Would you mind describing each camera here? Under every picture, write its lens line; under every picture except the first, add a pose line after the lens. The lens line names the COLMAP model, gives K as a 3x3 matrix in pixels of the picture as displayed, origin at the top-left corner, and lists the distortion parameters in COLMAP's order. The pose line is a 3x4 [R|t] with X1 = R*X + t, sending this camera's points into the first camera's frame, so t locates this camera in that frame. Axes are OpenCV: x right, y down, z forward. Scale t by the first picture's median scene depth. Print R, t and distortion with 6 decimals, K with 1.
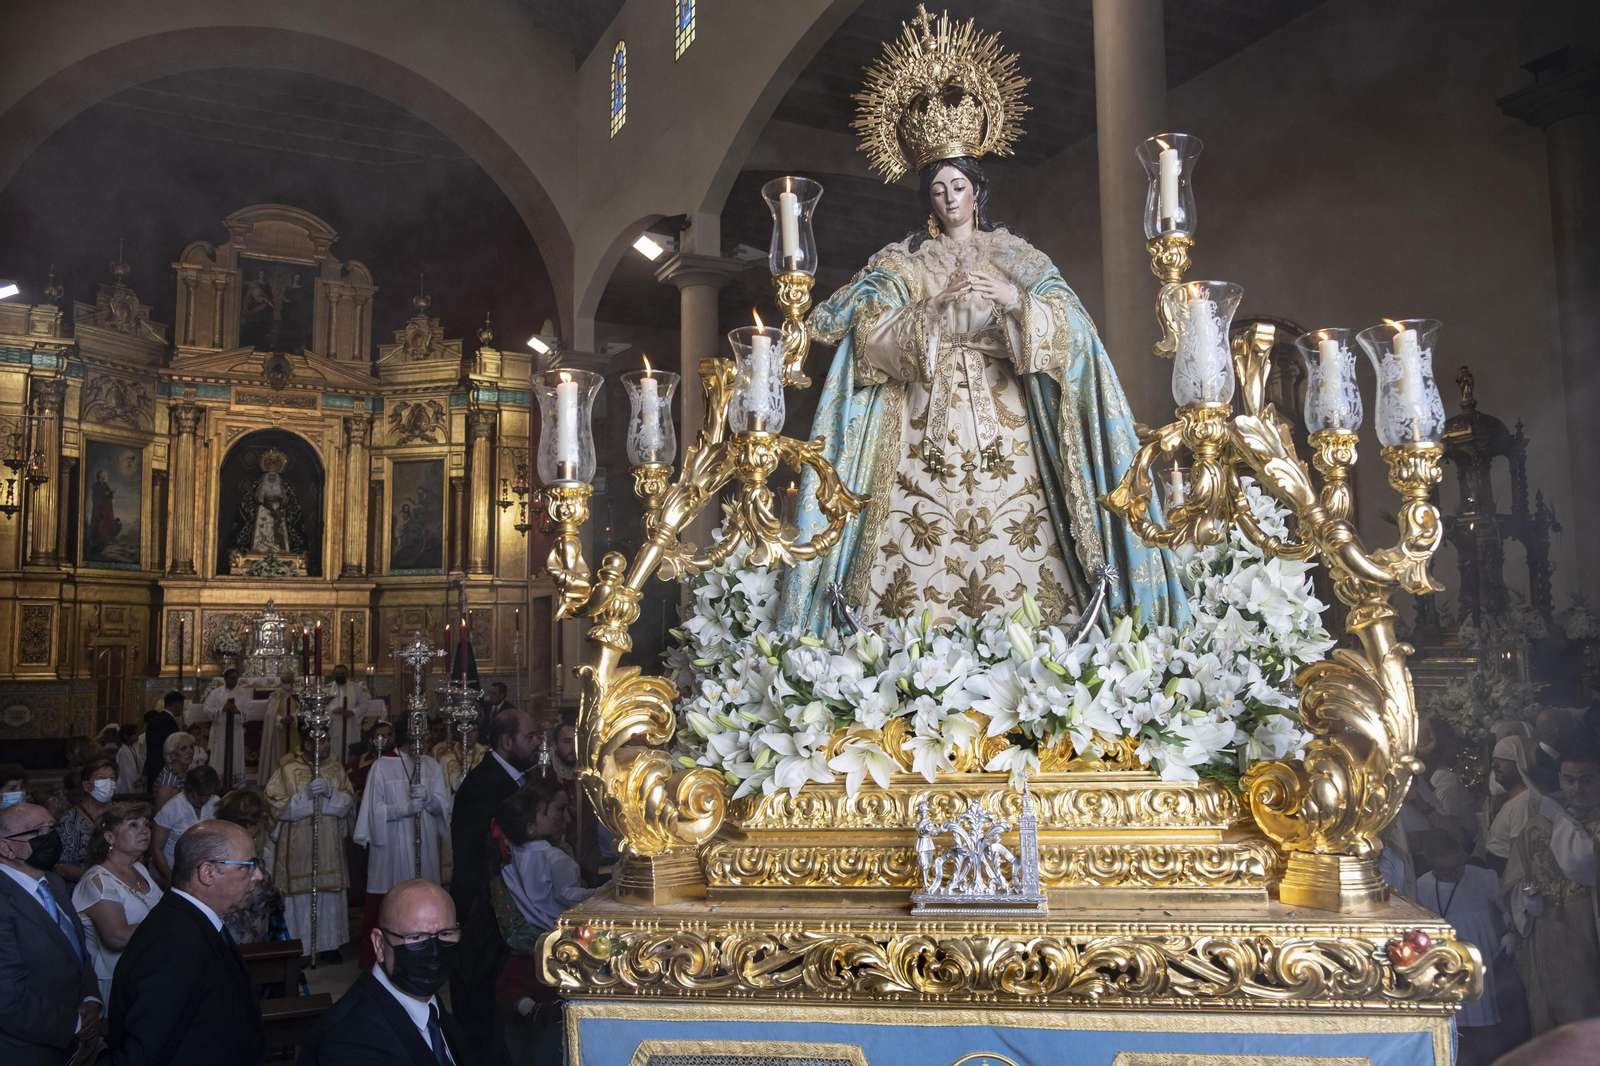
lens RADIAL K [[1196.7, 0, 800.0], [0, 1196.7, 533.0], [0, 0, 1]] dist [-0.002088, -0.001730]
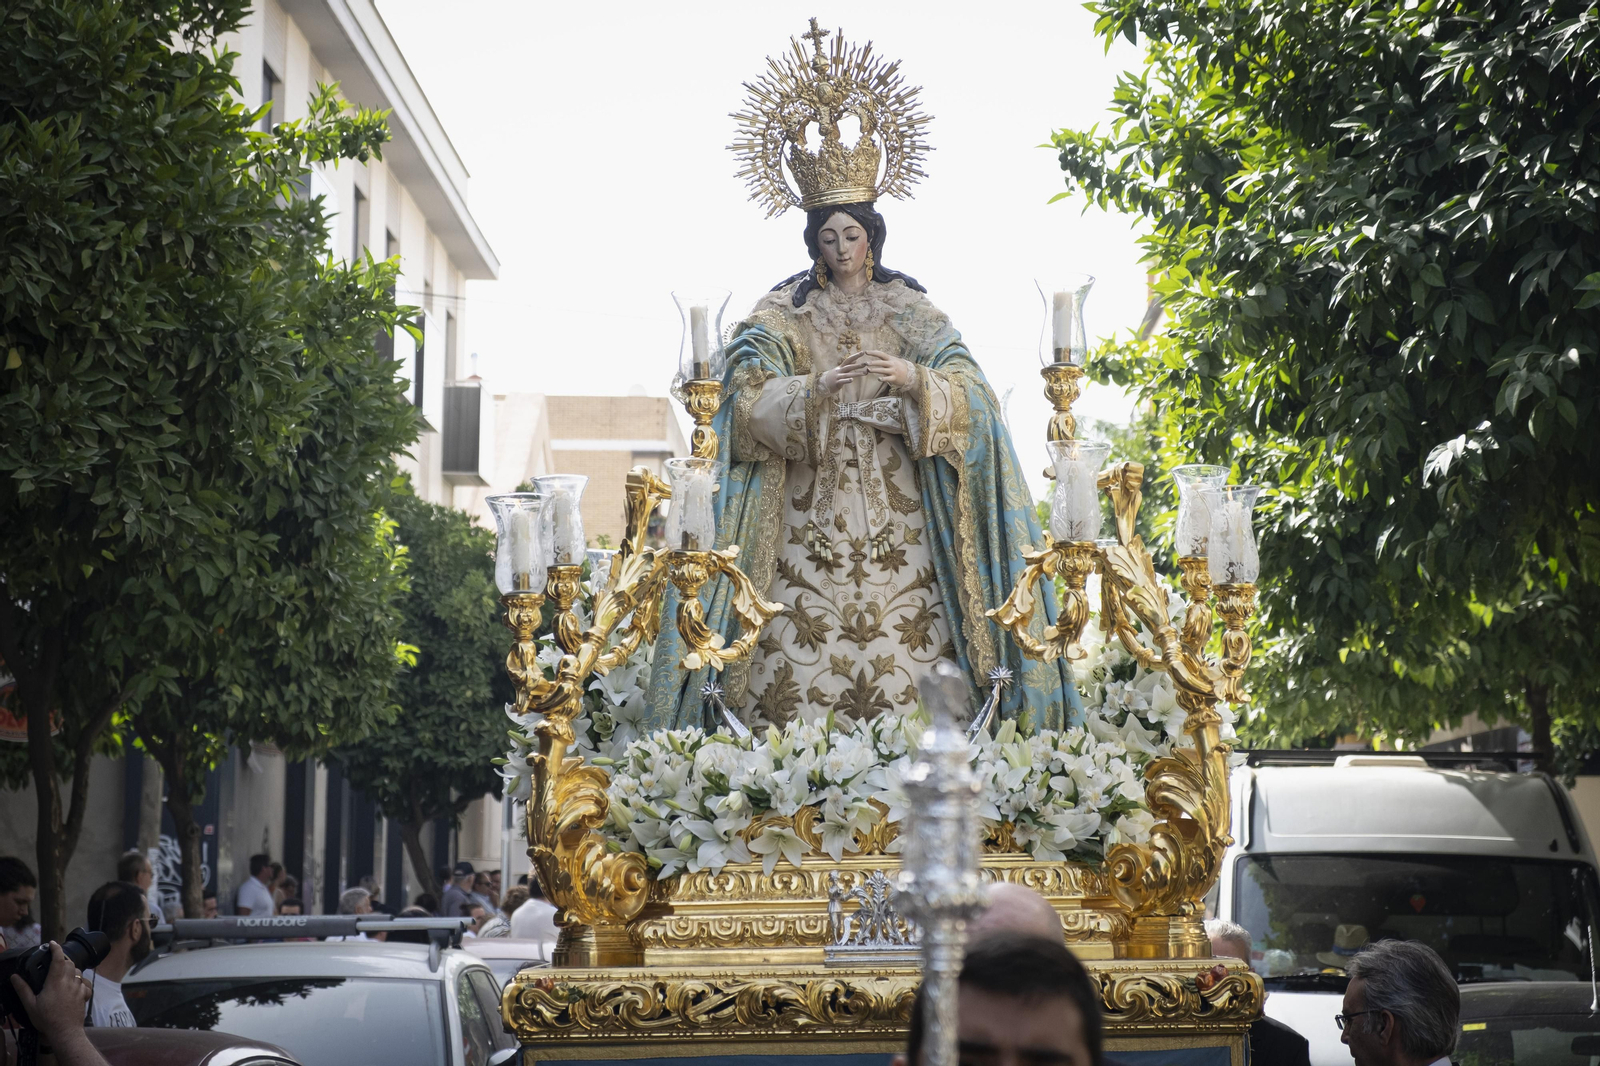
lens RADIAL K [[3788.7, 0, 800.0], [0, 3788.7, 533.0], [0, 0, 1]] dist [0.393363, 0.018419]
pose [[0.984861, 0.022694, 0.171854, -0.406599], [-0.024316, 0.999677, 0.007335, -0.095464], [-0.171633, -0.011402, 0.985095, -1.873263]]
